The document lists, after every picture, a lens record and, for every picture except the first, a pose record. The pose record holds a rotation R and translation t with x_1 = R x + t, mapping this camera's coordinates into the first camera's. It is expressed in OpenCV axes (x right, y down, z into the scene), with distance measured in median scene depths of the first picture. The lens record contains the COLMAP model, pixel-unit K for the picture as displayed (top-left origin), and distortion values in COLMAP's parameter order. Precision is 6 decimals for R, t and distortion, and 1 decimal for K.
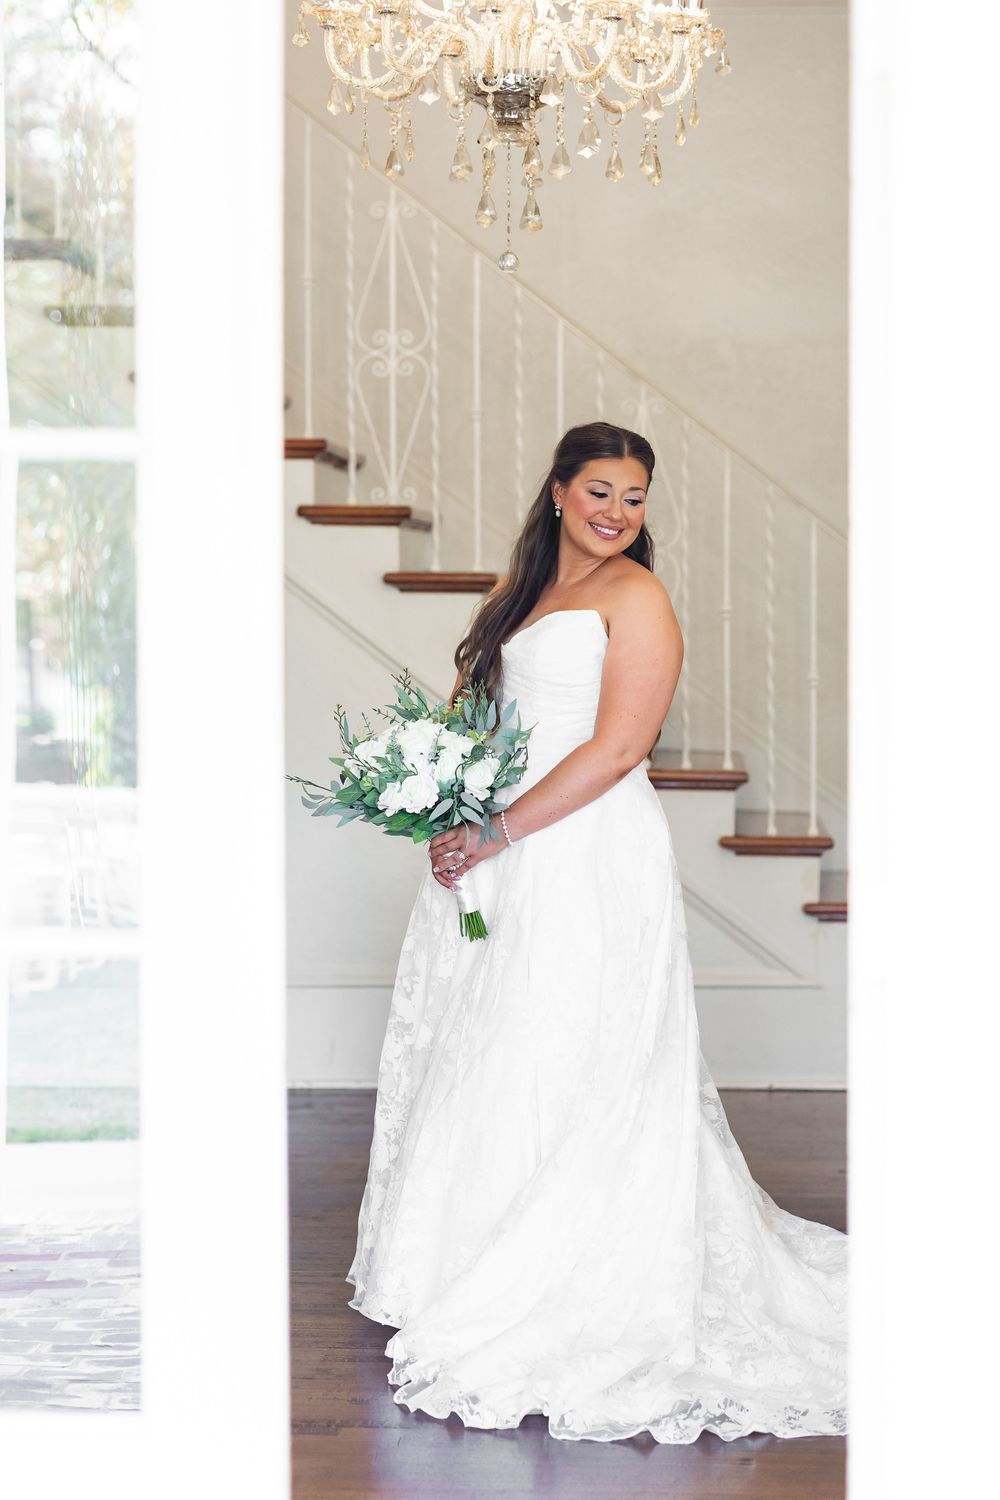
lens RADIAL K [[3627.3, 0, 500.0], [0, 3627.3, 750.0], [0, 0, 1]] dist [-0.028235, -0.423231]
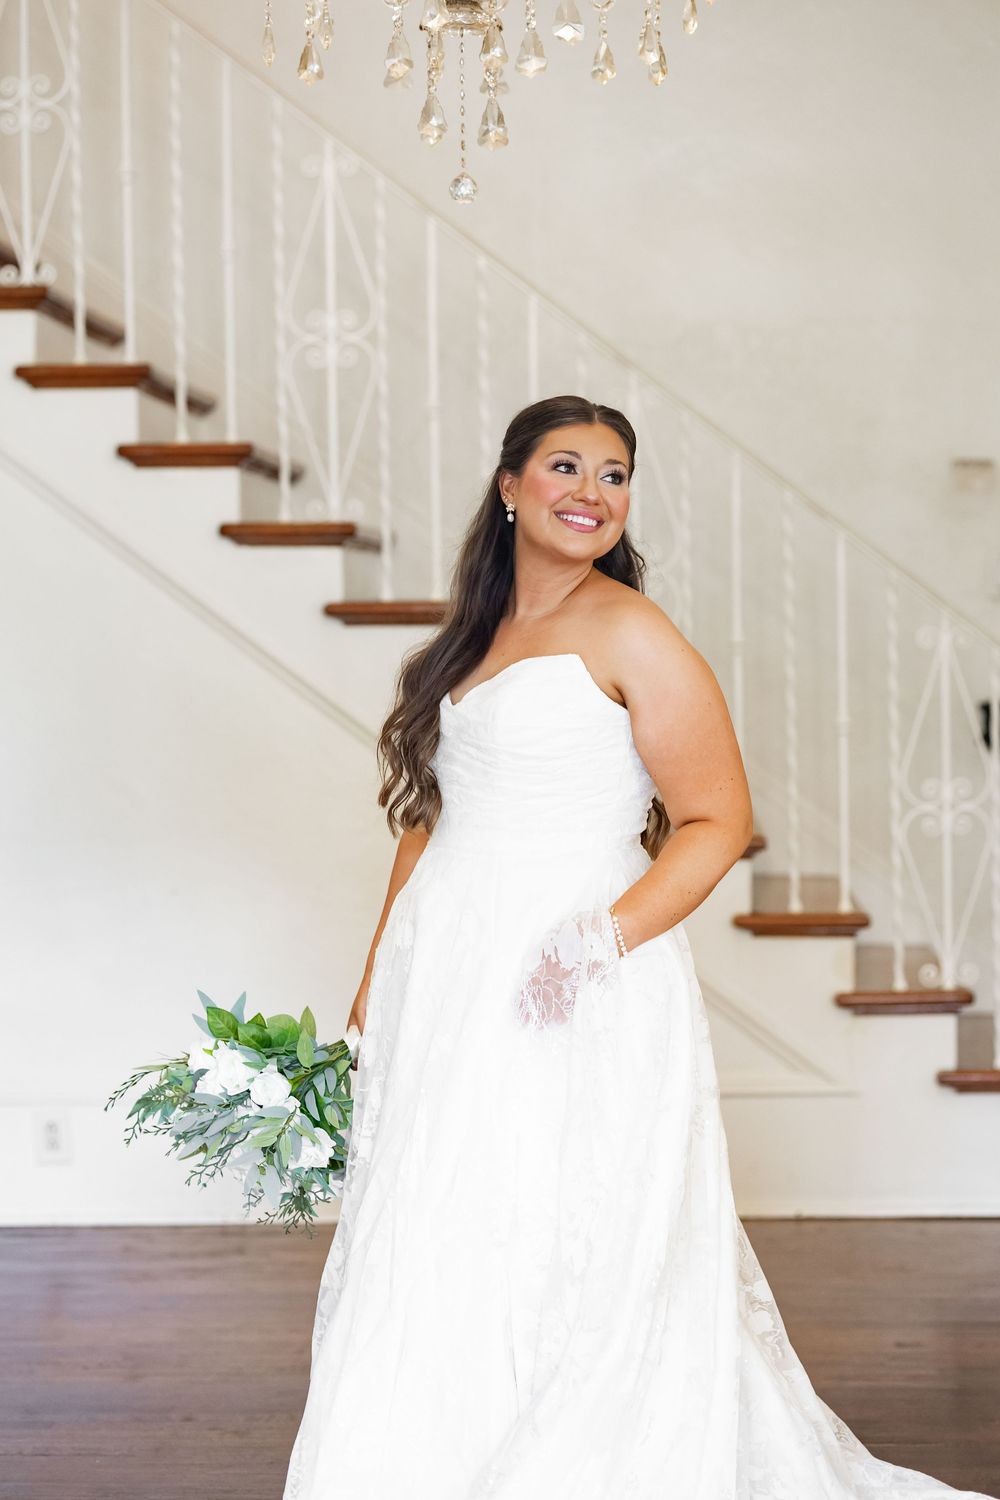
lens RADIAL K [[3627.3, 0, 500.0], [0, 3627.3, 750.0], [0, 0, 1]] dist [-0.028235, -0.423231]
pose [[0.999883, -0.013824, 0.006574, 0.002235], [0.013861, 0.999888, -0.005611, -0.009929], [-0.006496, 0.005702, 0.999963, 0.169334]]
